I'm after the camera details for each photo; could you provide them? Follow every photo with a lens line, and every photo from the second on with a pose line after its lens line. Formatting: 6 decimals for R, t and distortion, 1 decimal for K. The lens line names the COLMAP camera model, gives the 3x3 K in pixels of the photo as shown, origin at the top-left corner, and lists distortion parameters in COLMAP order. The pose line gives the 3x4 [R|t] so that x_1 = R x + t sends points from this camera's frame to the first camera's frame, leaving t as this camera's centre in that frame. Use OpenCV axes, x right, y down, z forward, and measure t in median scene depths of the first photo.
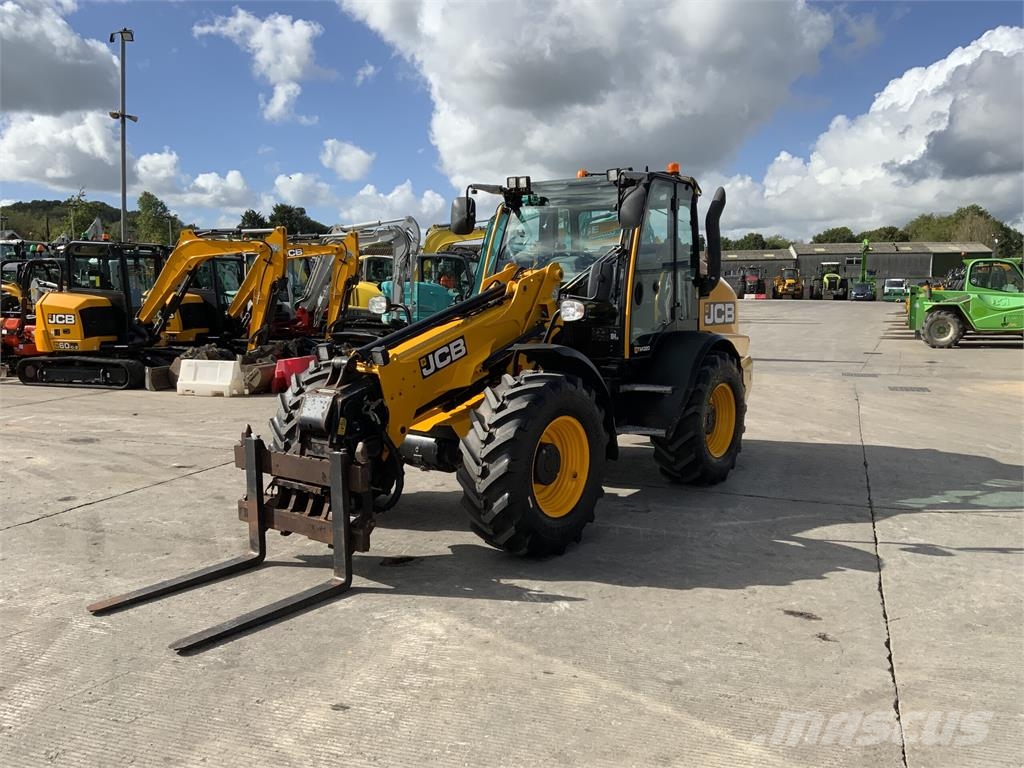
lens RADIAL K [[837.9, 0, 519.9], [0, 837.9, 376.8], [0, 0, 1]] dist [0.077324, -0.146297]
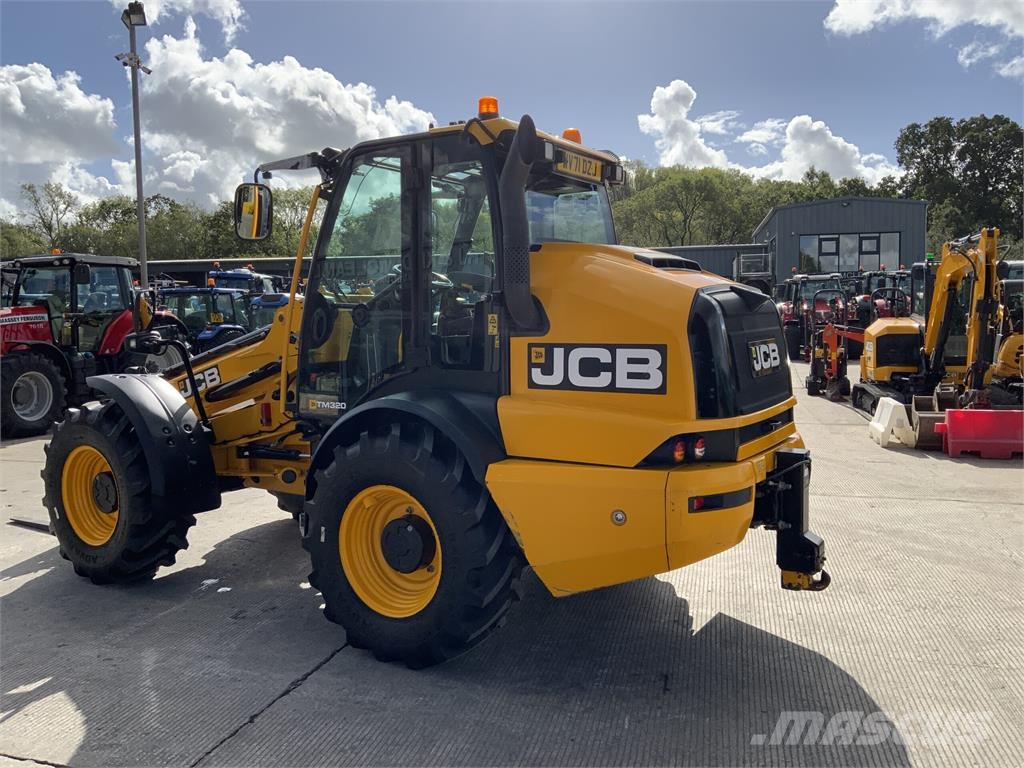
lens RADIAL K [[837.9, 0, 509.8], [0, 837.9, 383.7], [0, 0, 1]] dist [0.077324, -0.146297]
pose [[0.082152, 0.080312, -0.993379, 0.475291], [-0.097328, 0.992630, 0.072203, -0.065252], [0.991856, 0.090752, 0.089363, 0.607098]]
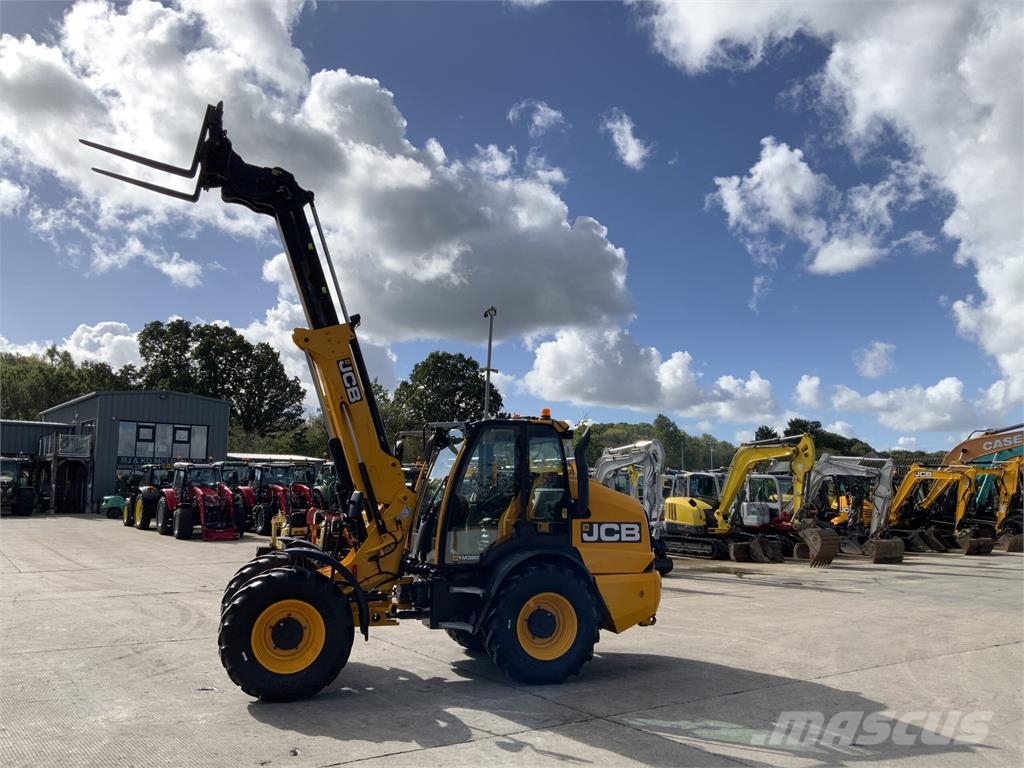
lens RADIAL K [[837.9, 0, 512.4], [0, 837.9, 391.7], [0, 0, 1]] dist [0.077324, -0.146297]
pose [[0.827016, -0.059134, -0.559059, 0.514352], [-0.072652, 0.974871, -0.210589, -0.009486], [0.557464, 0.214777, 0.801938, -0.010149]]
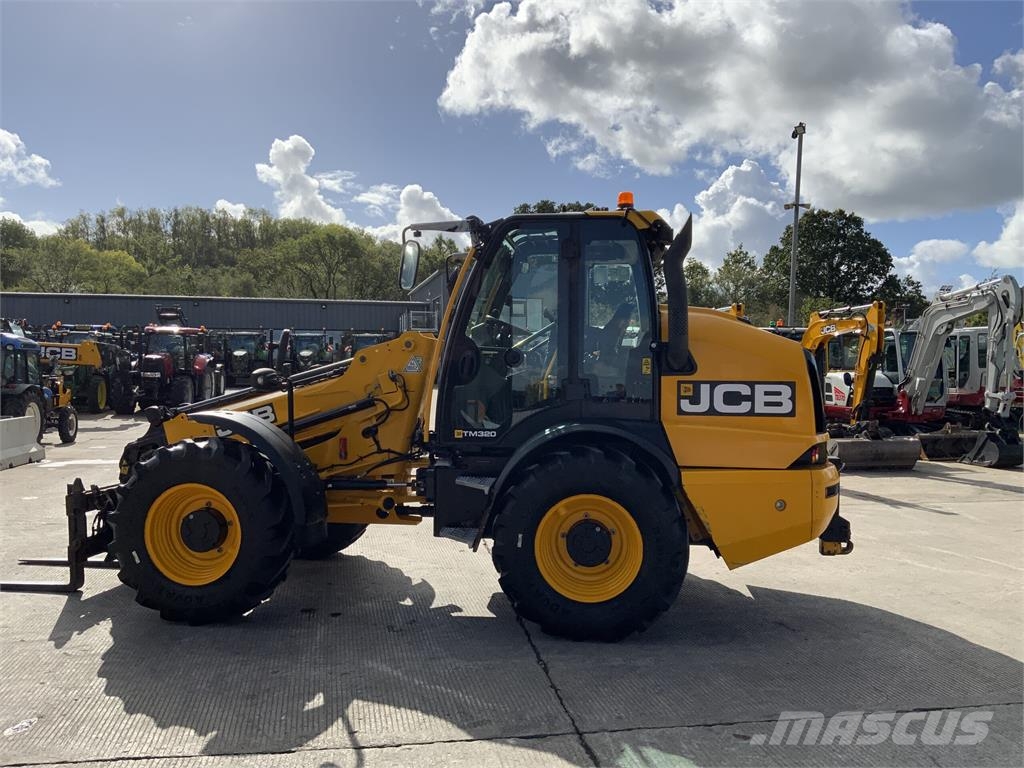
lens RADIAL K [[837.9, 0, 505.9], [0, 837.9, 391.6], [0, 0, 1]] dist [0.077324, -0.146297]
pose [[0.498273, 0.029165, -0.866529, 0.478192], [-0.100710, 0.994616, -0.024434, -0.032446], [0.861151, 0.099443, 0.498528, 0.347942]]
